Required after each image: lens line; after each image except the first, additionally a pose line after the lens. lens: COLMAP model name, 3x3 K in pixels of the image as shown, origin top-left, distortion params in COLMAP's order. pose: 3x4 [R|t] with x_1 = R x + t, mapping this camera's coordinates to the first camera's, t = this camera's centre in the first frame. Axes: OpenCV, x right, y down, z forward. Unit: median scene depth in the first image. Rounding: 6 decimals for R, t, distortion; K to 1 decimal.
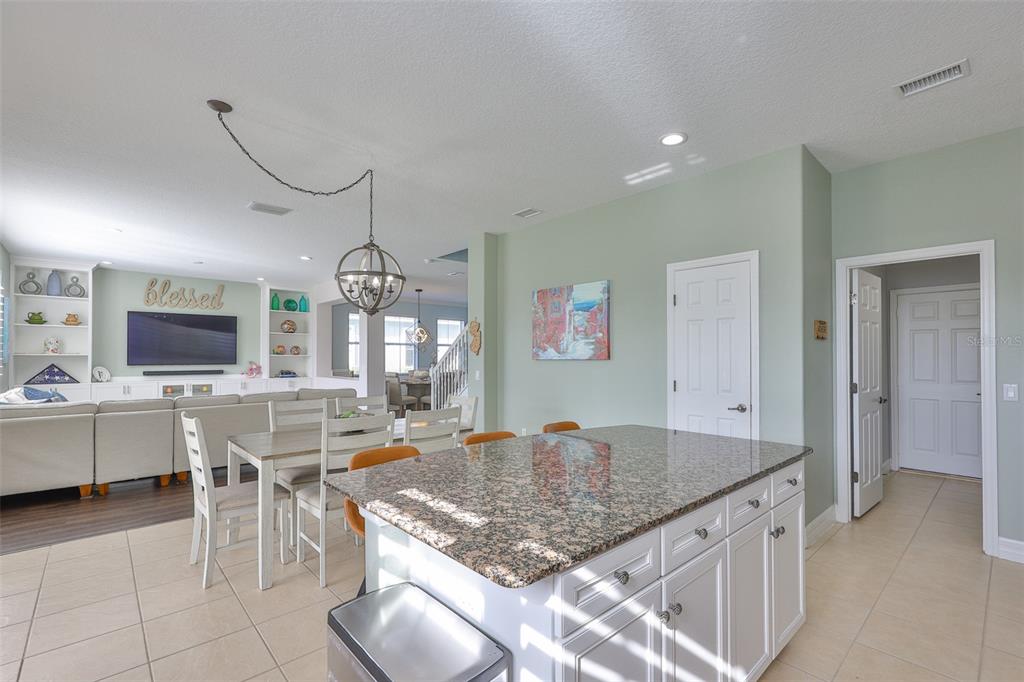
lens RADIAL K [[462.2, 0, 509.0], [0, 462.2, 350.5], [0, 0, 1]] dist [-0.000309, -0.000082]
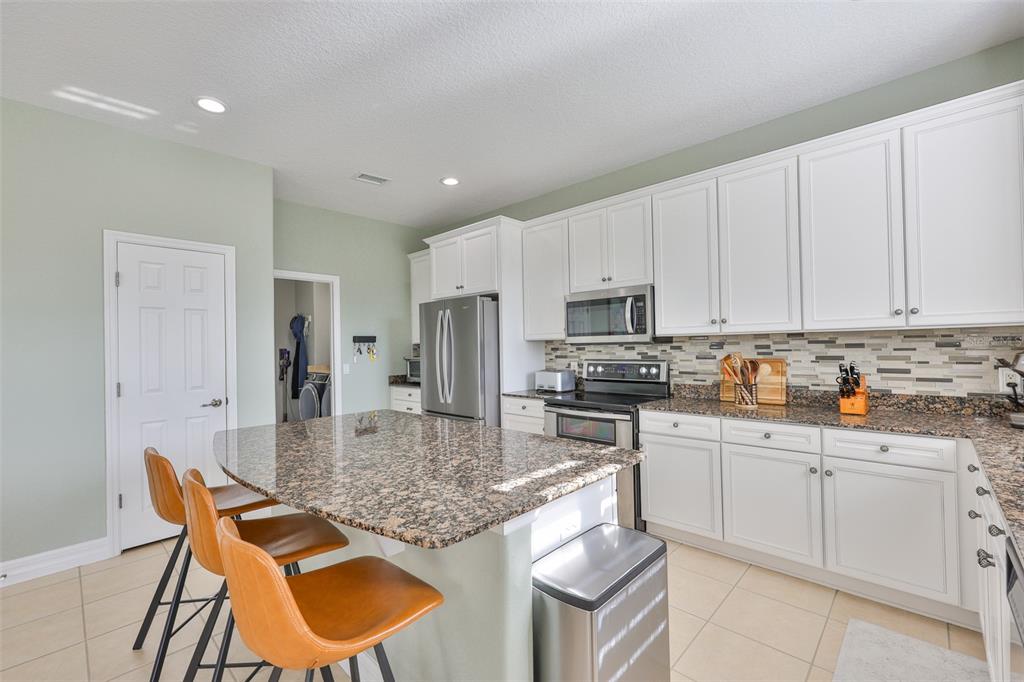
lens RADIAL K [[435.9, 0, 510.8], [0, 435.9, 341.7], [0, 0, 1]] dist [0.005014, 0.000726]
pose [[-0.082790, 0.007670, 0.996537, -1.040193], [0.006066, 0.999956, -0.007192, 0.012589], [-0.996549, 0.005450, -0.082833, 0.989354]]
